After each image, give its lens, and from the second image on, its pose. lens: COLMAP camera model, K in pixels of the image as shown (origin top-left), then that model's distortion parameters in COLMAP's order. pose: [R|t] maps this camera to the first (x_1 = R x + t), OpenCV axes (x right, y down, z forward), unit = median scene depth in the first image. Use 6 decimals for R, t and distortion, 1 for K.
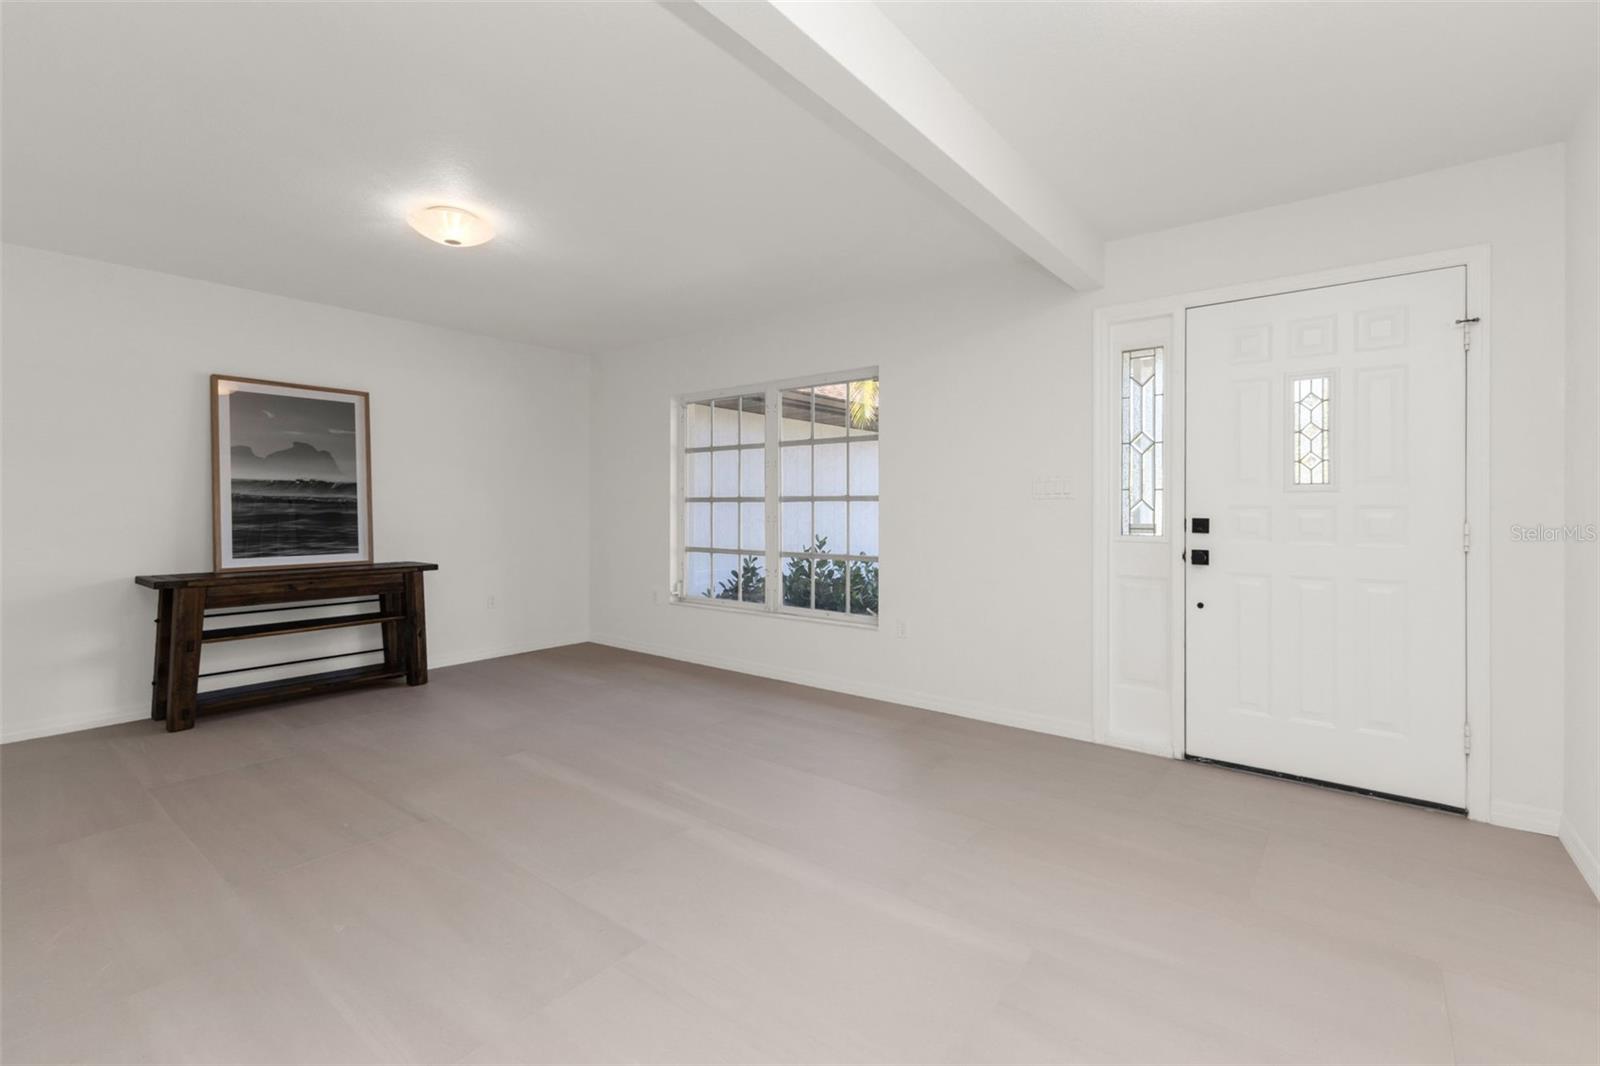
lens RADIAL K [[712.1, 0, 807.5], [0, 712.1, 513.4], [0, 0, 1]] dist [0.001728, 0.000159]
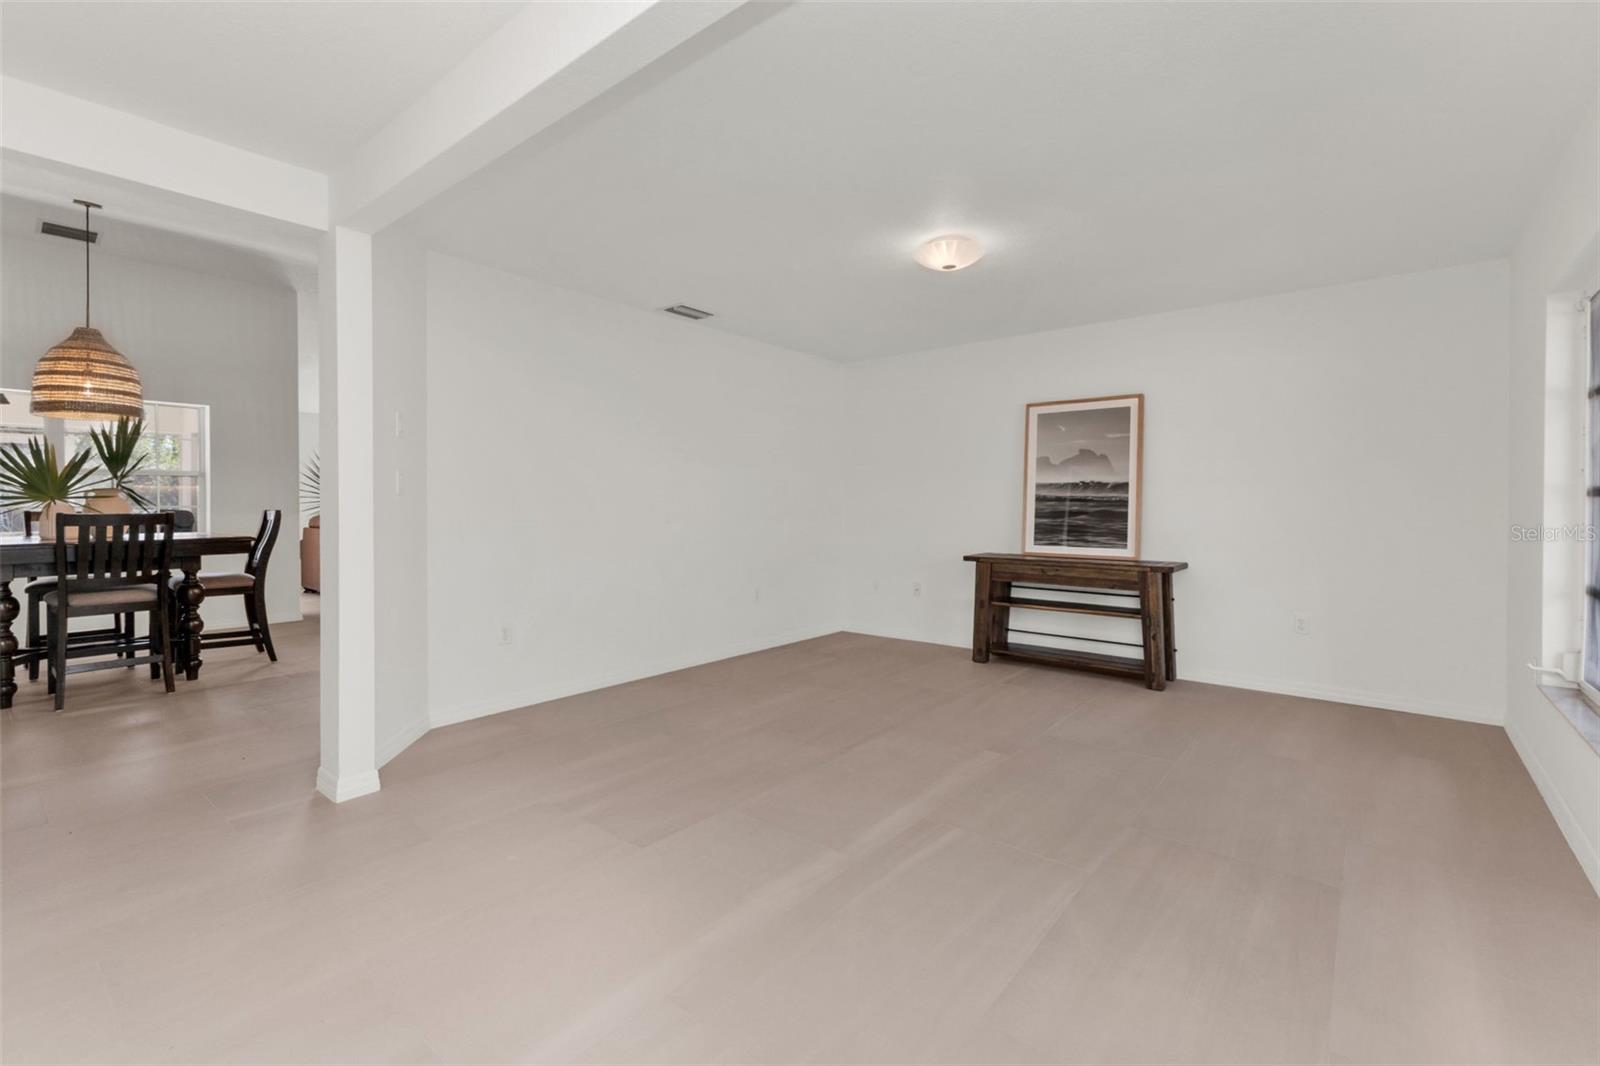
lens RADIAL K [[701.4, 0, 793.2], [0, 701.4, 509.2], [0, 0, 1]] dist [0.003824, 0.000623]
pose [[-0.034851, 0.007288, -0.999366, 0.440565], [-0.011363, 0.999906, 0.007688, -0.005721], [0.999328, 0.011624, -0.034765, 0.569460]]
